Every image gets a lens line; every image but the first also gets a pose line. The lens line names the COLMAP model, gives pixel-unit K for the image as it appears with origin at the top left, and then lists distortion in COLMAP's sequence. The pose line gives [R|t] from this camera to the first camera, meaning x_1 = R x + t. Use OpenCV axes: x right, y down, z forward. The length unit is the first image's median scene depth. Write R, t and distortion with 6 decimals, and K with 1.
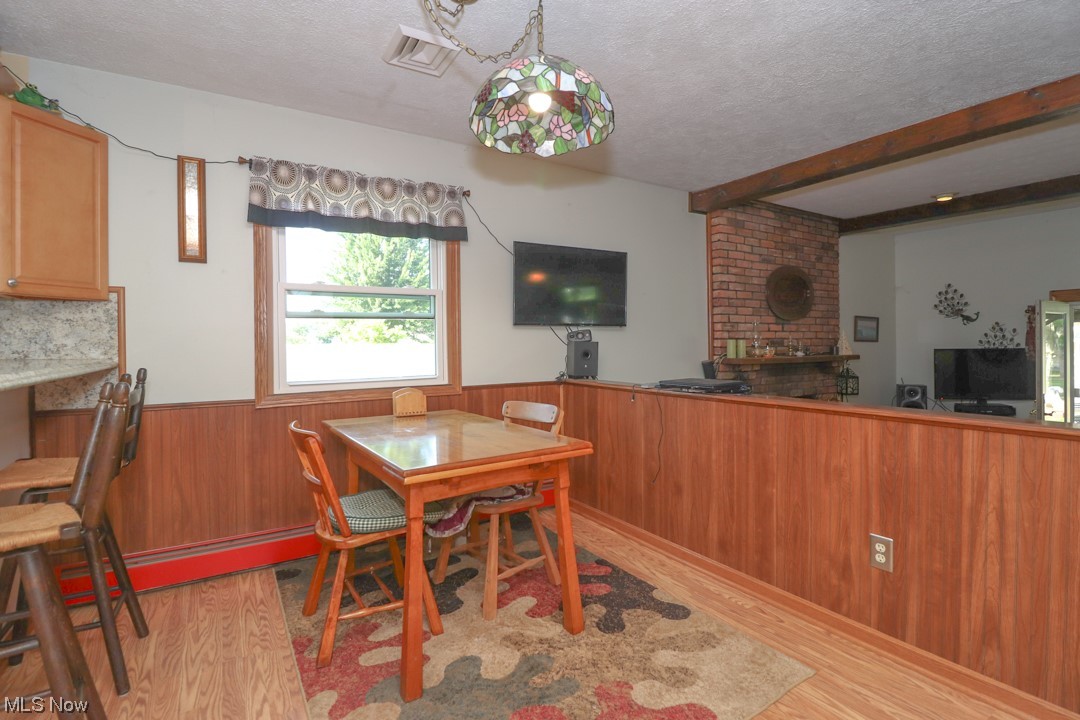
lens RADIAL K [[505.7, 0, 539.2], [0, 505.7, 347.3], [0, 0, 1]] dist [-0.013328, -0.000560]
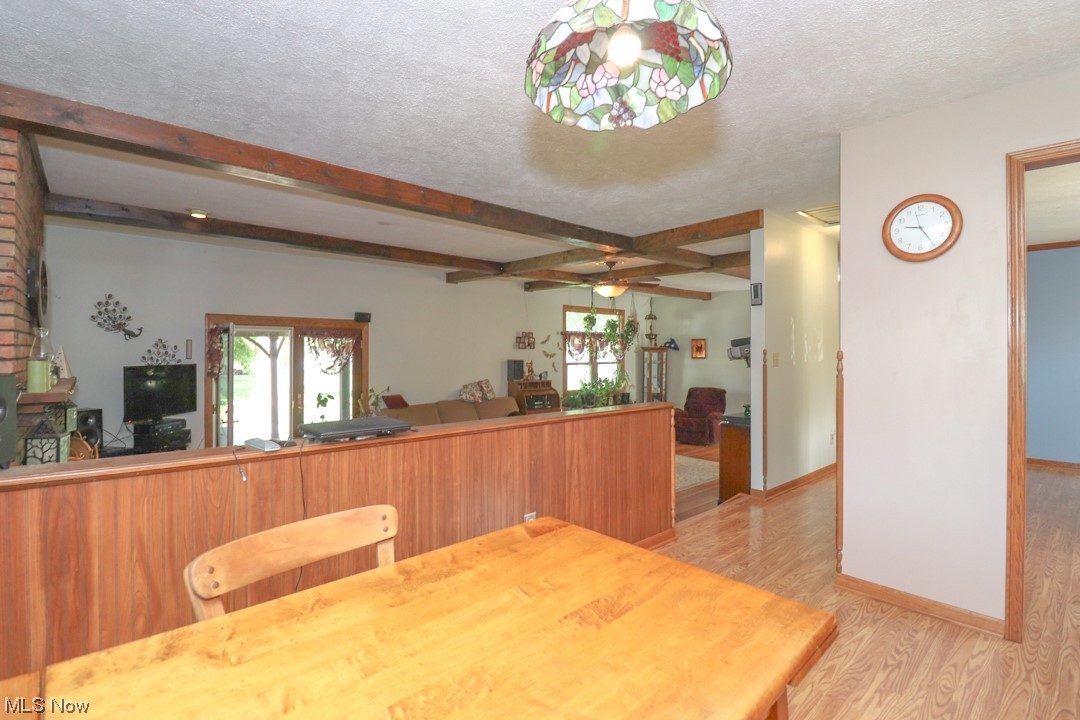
lens RADIAL K [[505.7, 0, 539.2], [0, 505.7, 347.3], [0, 0, 1]] dist [-0.013328, -0.000560]
pose [[-0.170472, 0.014179, 0.985261, -0.496769], [0.002441, 0.999899, -0.013967, -0.037345], [-0.985360, 0.000024, -0.170489, 0.906914]]
